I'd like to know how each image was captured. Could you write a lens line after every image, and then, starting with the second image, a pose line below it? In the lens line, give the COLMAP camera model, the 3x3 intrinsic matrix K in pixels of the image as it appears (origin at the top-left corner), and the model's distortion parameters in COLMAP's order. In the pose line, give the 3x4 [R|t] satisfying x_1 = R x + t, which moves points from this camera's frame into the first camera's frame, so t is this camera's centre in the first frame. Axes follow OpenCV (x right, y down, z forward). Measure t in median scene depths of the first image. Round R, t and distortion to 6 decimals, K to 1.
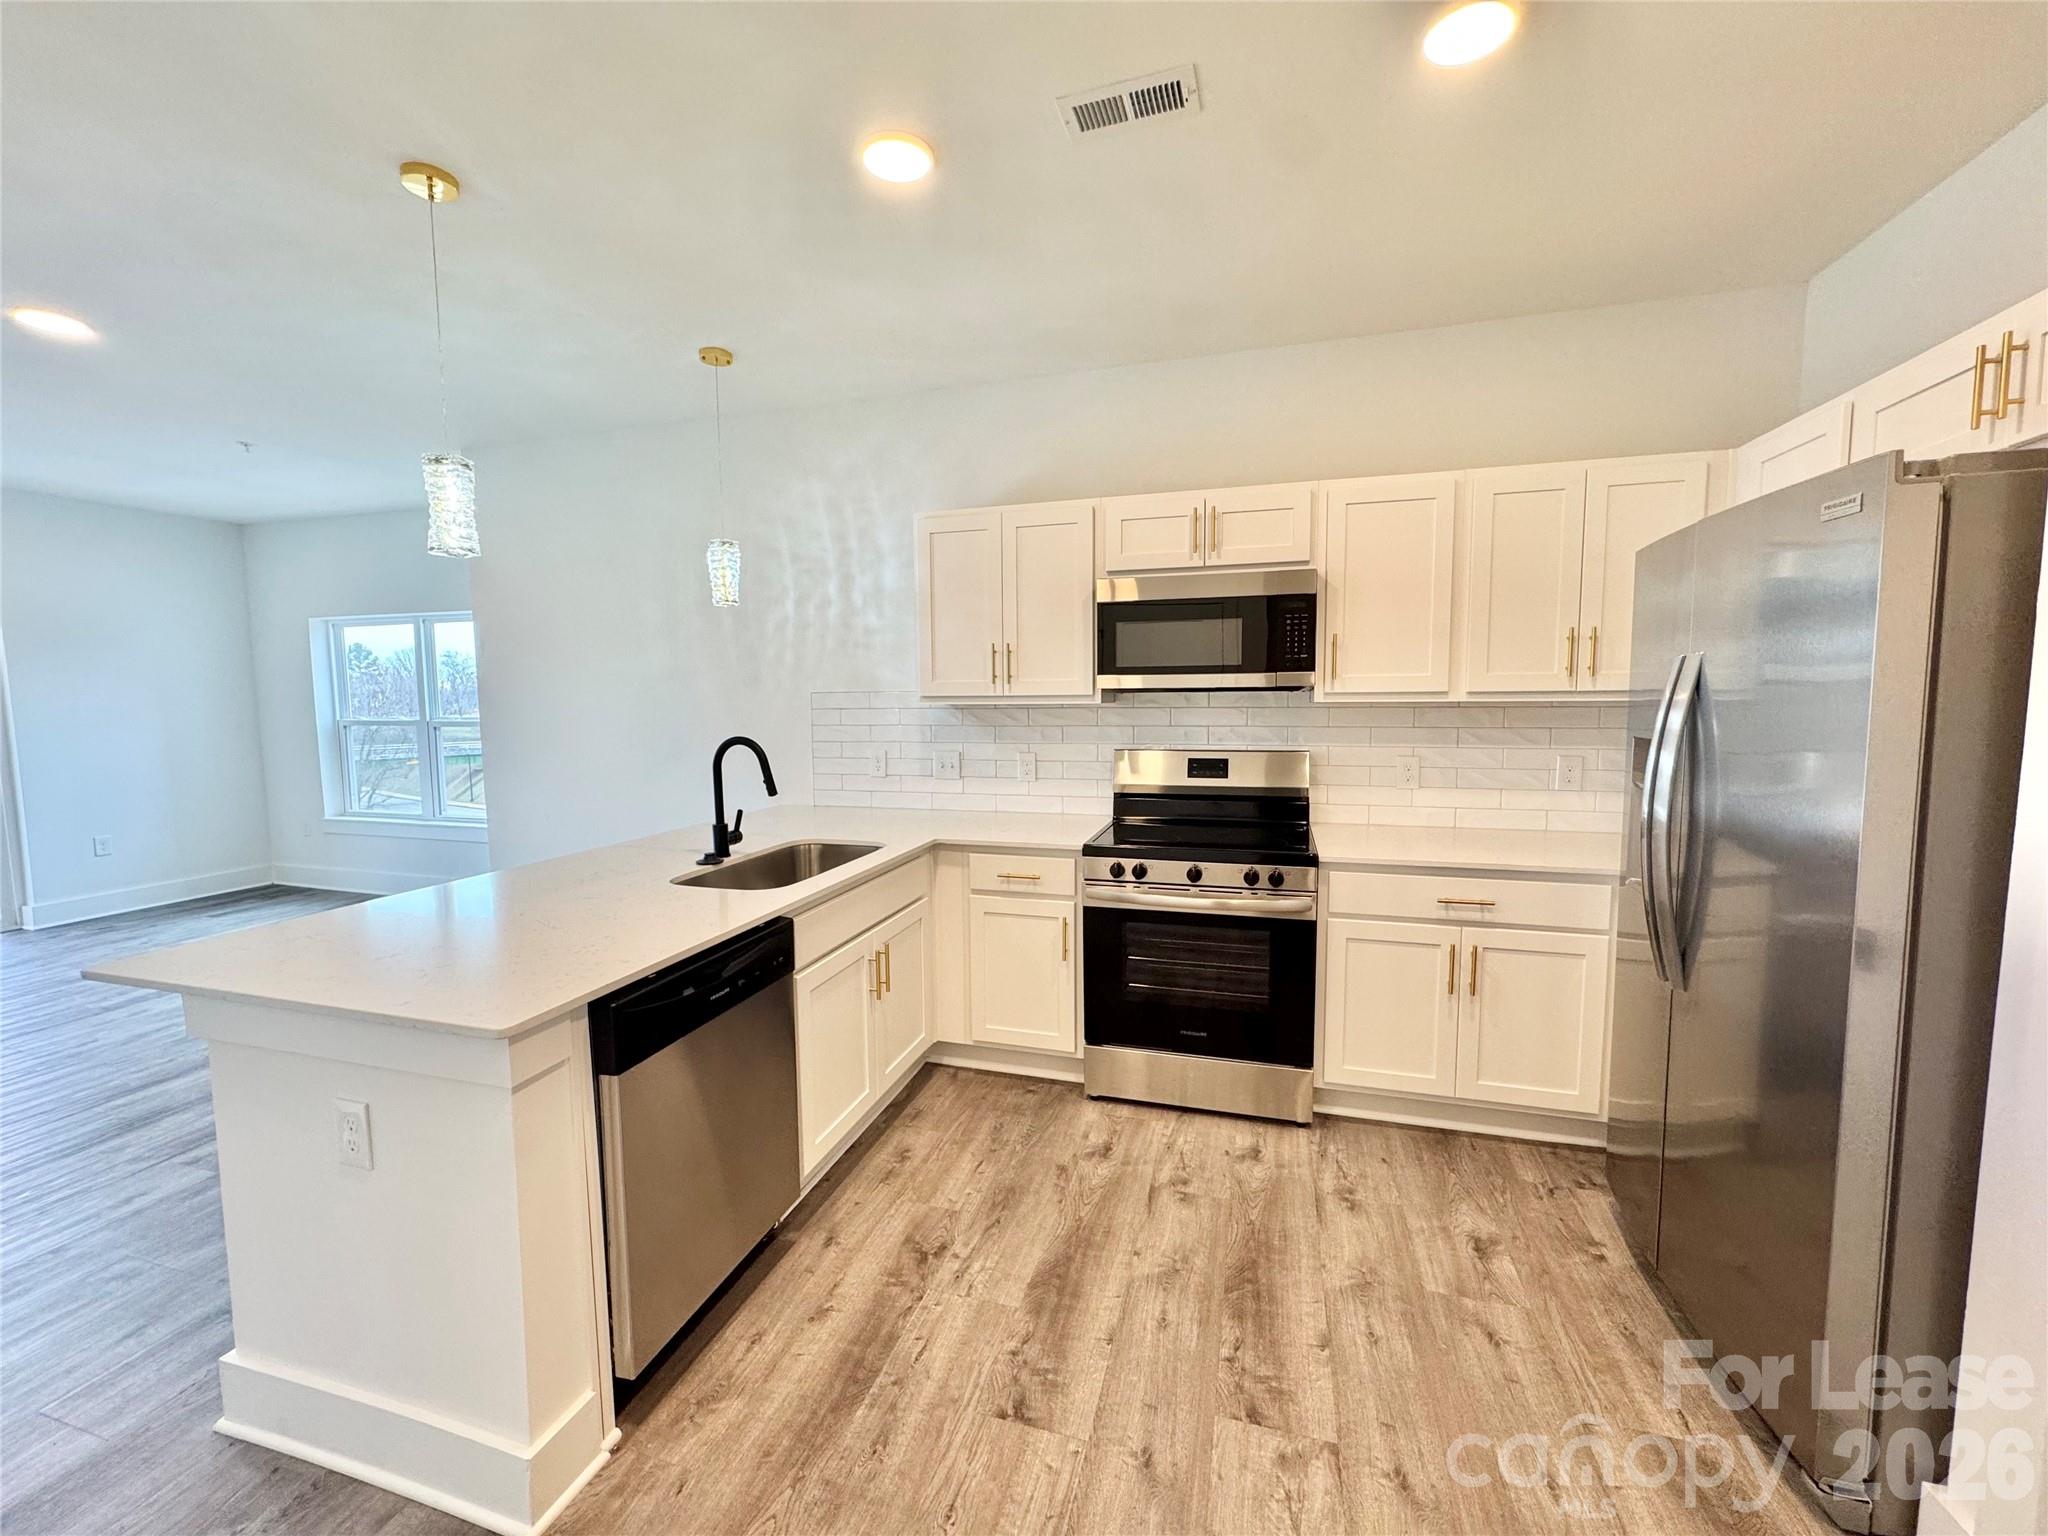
lens RADIAL K [[817.4, 0, 1025.6], [0, 817.4, 767.2], [0, 0, 1]] dist [0.003044, 0.000415]
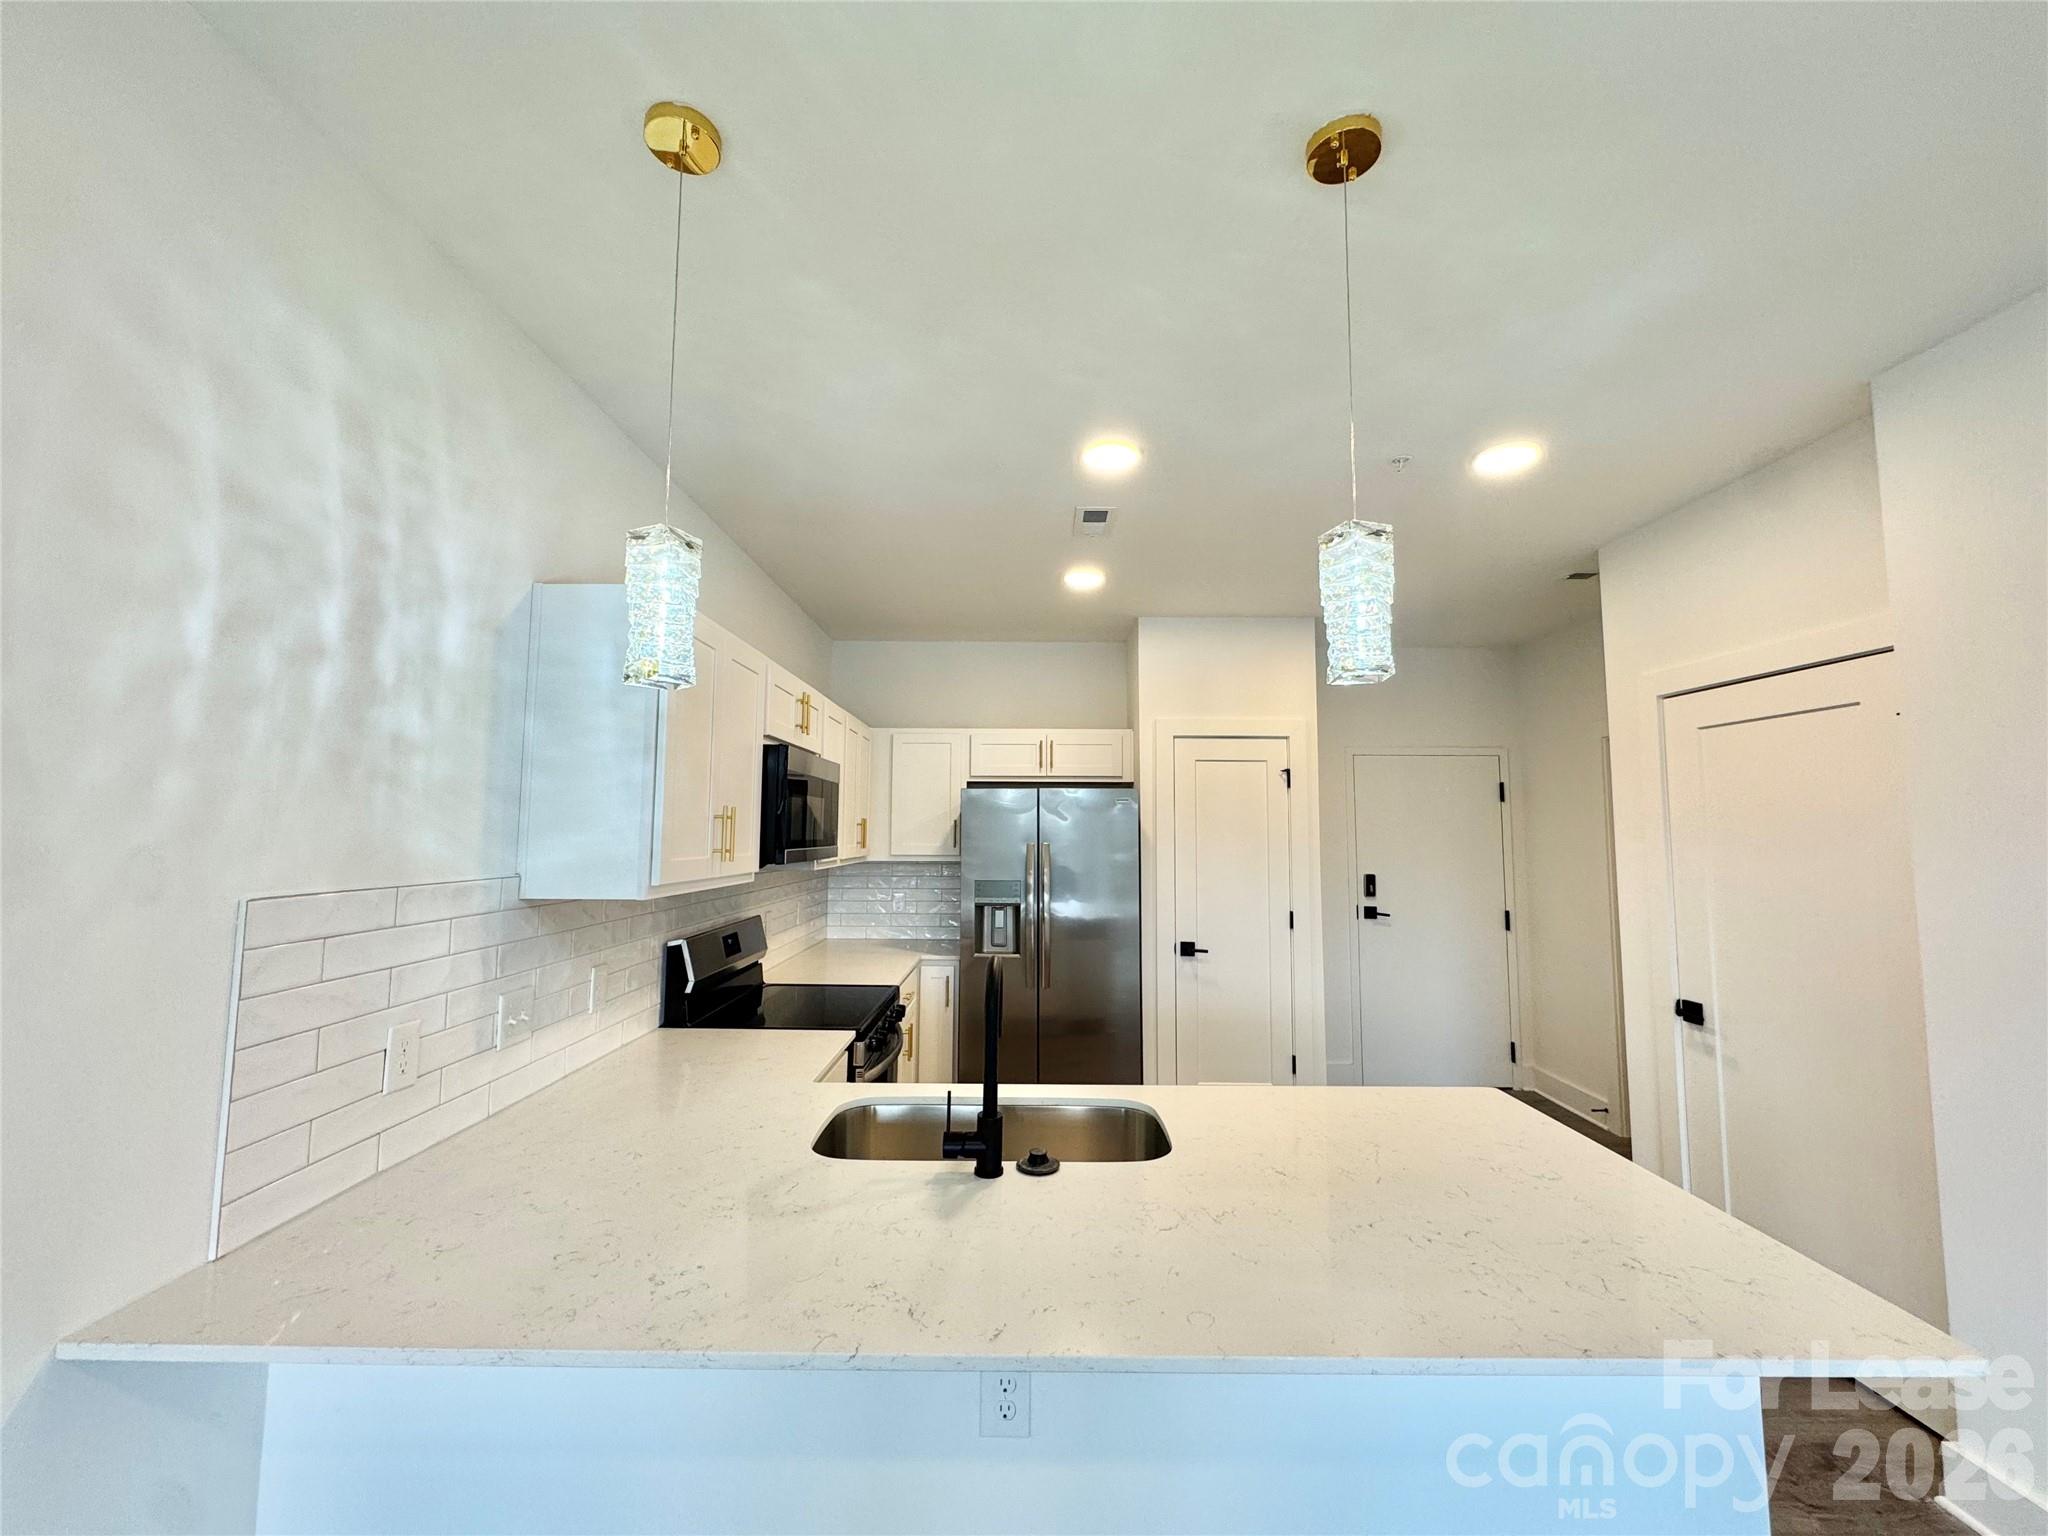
lens RADIAL K [[817.4, 0, 1026.3], [0, 817.4, 766.0], [0, 0, 1]] dist [0.003044, 0.000415]
pose [[-0.283623, 0.084522, 0.955204, -0.689016], [0.083390, 0.994508, -0.063239, -0.100426], [-0.955303, 0.061718, -0.289114, 0.809373]]
